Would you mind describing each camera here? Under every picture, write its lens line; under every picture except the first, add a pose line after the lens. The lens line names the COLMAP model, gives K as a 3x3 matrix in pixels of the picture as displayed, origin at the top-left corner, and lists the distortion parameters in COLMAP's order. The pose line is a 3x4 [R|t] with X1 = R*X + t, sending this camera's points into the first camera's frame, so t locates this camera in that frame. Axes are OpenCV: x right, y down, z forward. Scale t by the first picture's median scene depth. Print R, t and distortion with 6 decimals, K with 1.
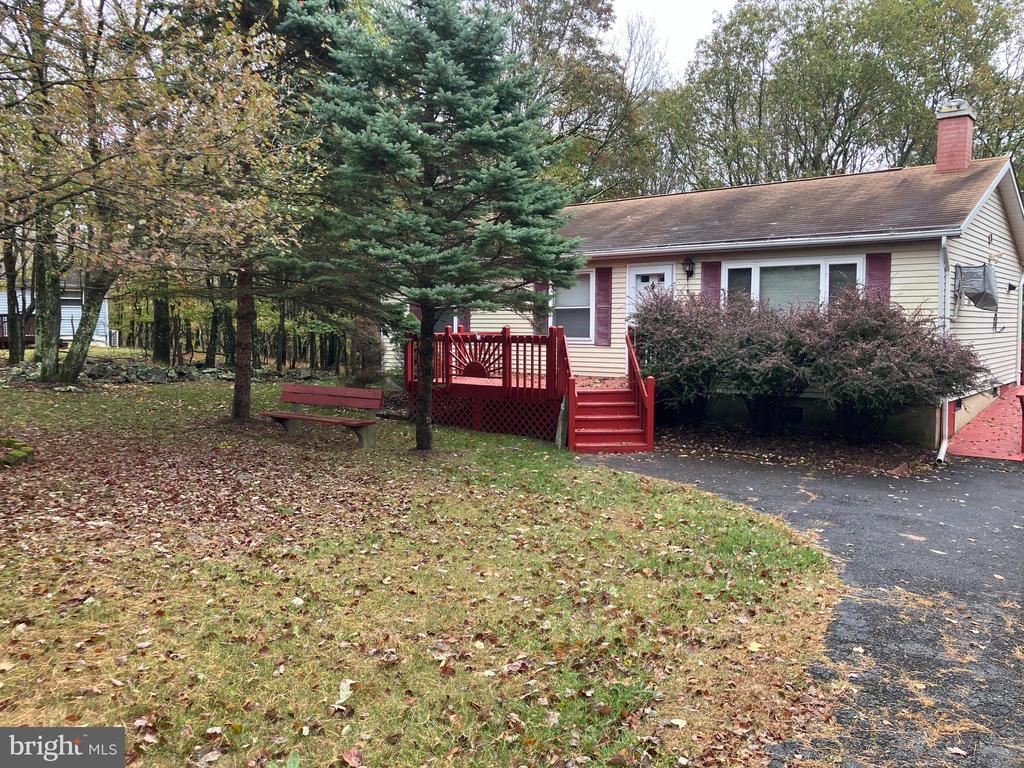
lens RADIAL K [[841.9, 0, 512.0], [0, 841.9, 384.0], [0, 0, 1]] dist [0.065566, -0.078245]
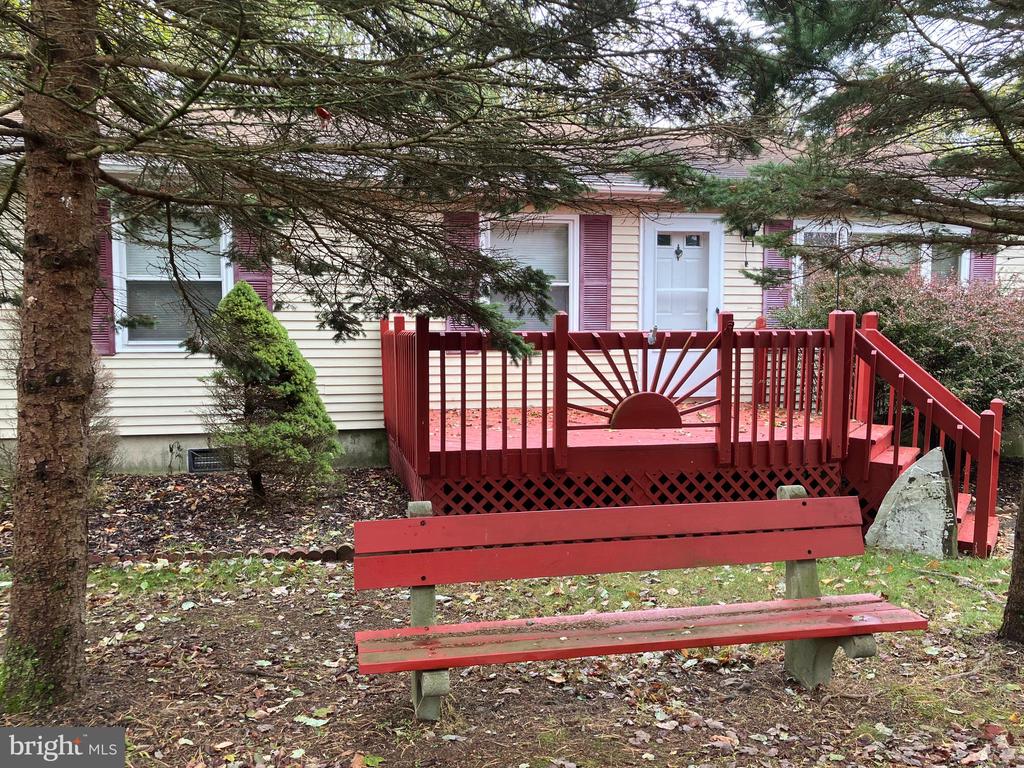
lens RADIAL K [[827.1, 0, 512.0], [0, 827.1, 384.0], [0, 0, 1]] dist [0.014412, 0.002577]
pose [[0.659446, -0.056531, 0.749623, -0.371052], [0.059123, 0.997980, 0.023250, -0.040701], [-0.749423, 0.028988, 0.661456, 0.688958]]
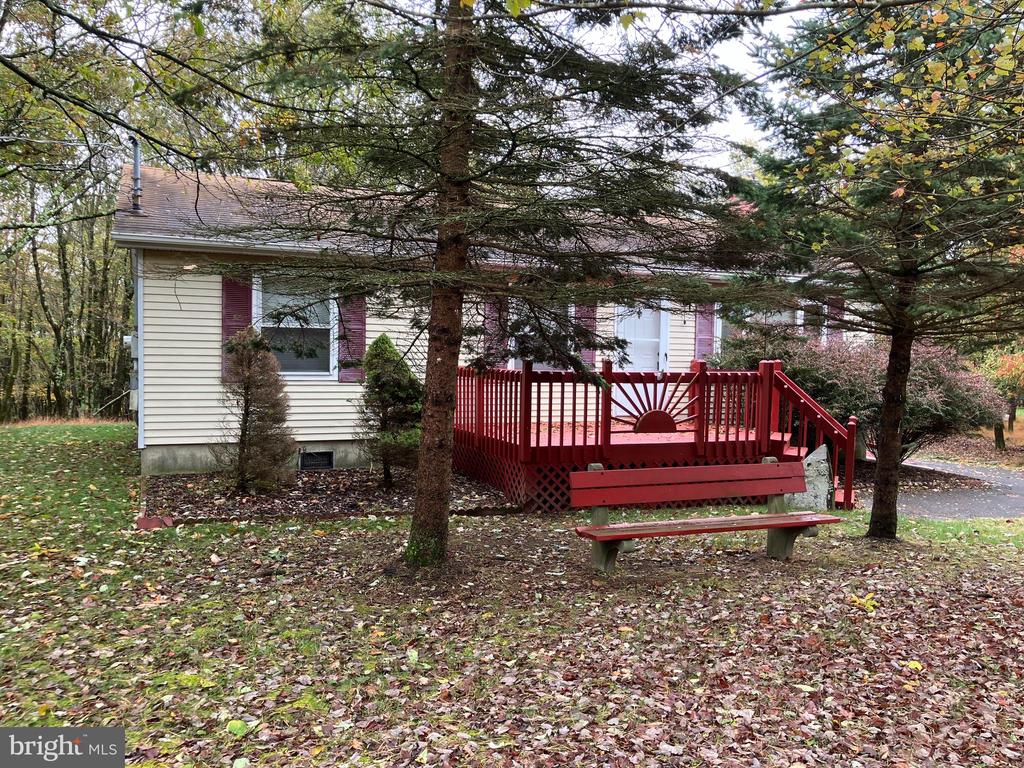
lens RADIAL K [[827.1, 0, 512.0], [0, 827.1, 384.0], [0, 0, 1]] dist [0.014412, 0.002577]
pose [[0.520435, -0.027380, 0.853462, -0.622111], [0.048623, 0.998814, 0.002393, -0.050398], [-0.852516, 0.040252, 0.521149, 0.667058]]
